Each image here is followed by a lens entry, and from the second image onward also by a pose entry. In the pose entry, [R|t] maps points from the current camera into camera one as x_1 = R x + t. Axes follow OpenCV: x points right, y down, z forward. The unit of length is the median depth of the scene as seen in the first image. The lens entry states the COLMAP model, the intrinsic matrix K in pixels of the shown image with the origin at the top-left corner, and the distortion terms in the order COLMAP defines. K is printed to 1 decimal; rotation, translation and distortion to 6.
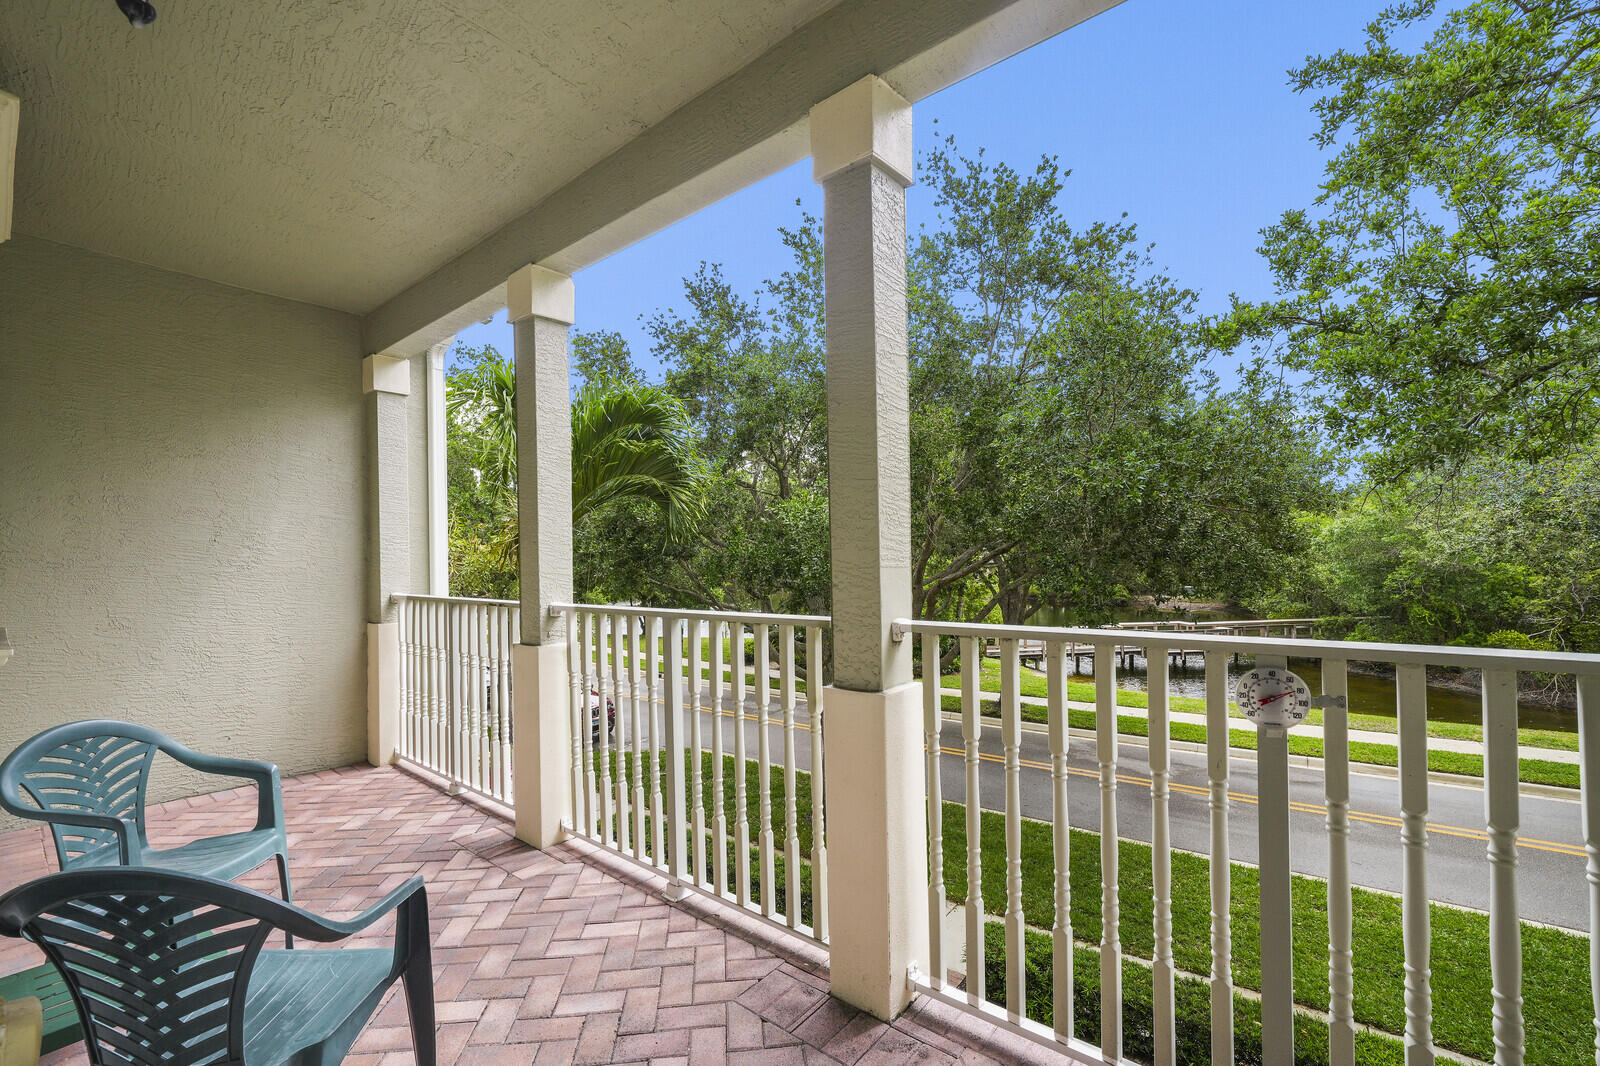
lens RADIAL K [[648.8, 0, 800.4], [0, 648.8, 556.6], [0, 0, 1]] dist [-0.005822, 0.000053]
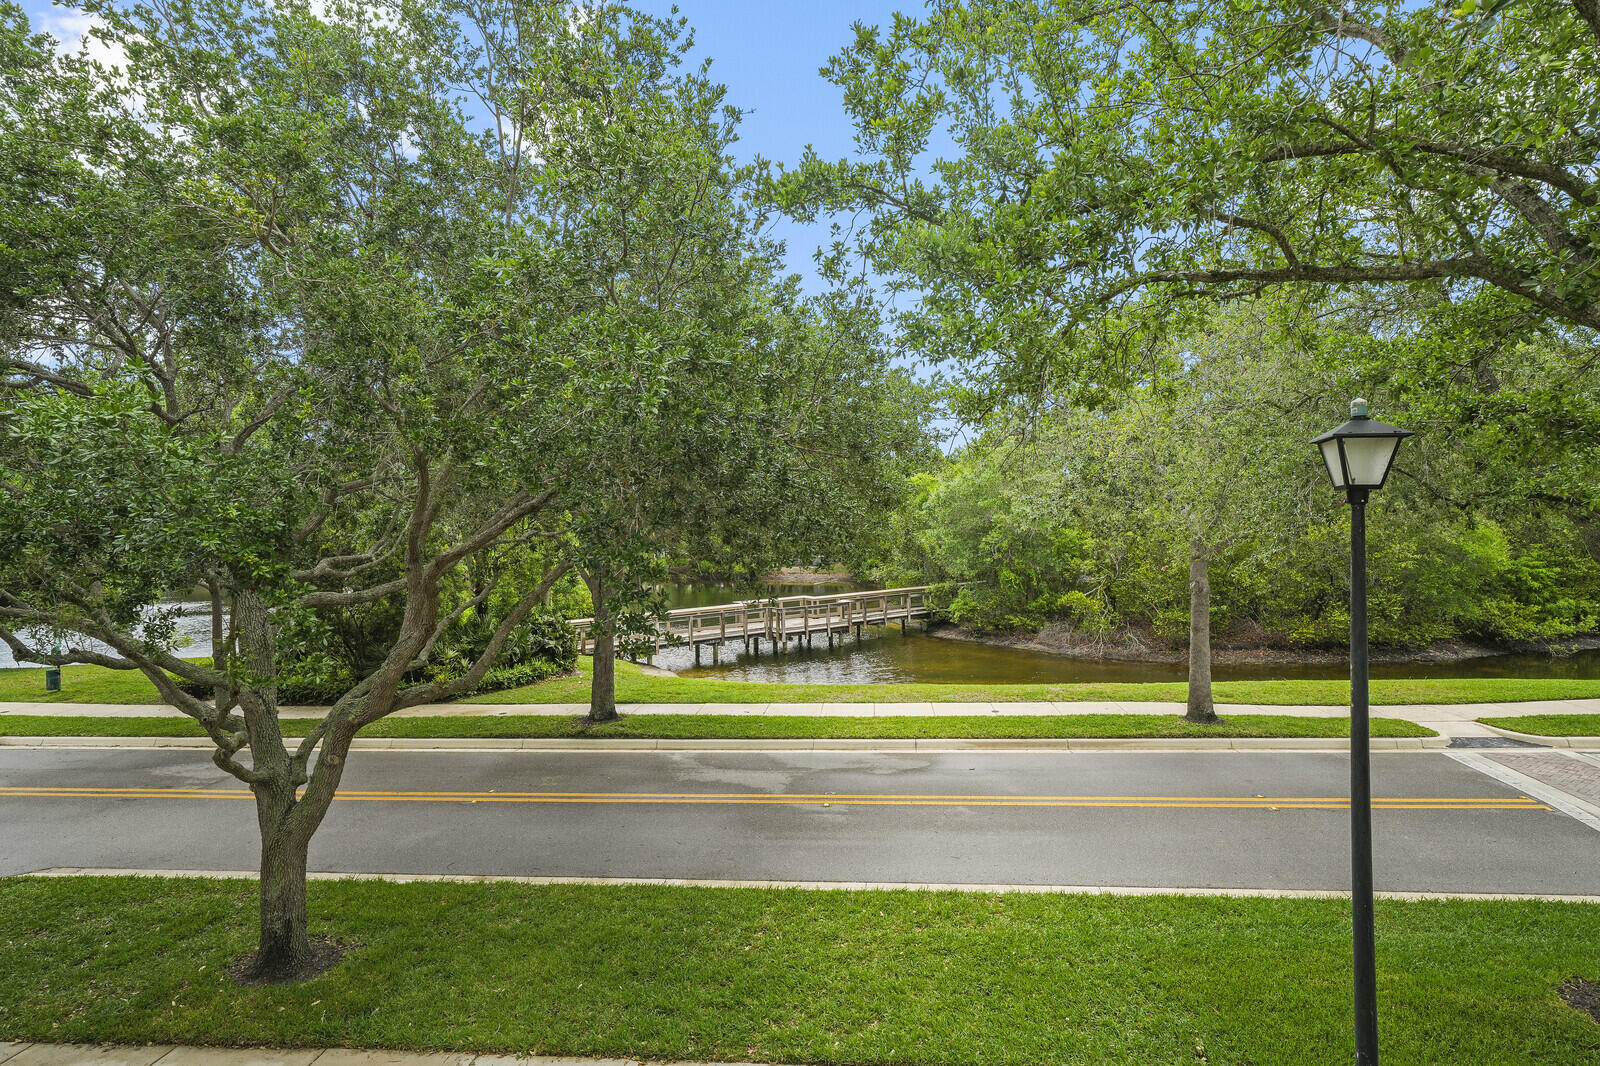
lens RADIAL K [[817.8, 0, 822.4], [0, 817.8, 535.8], [0, 0, 1]] dist [0.002534, 0.000023]
pose [[0.856798, -0.012574, 0.515498, 0.224075], [0.006044, 0.999879, 0.014342, 0.014180], [-0.515616, -0.009173, 0.856771, 0.224861]]
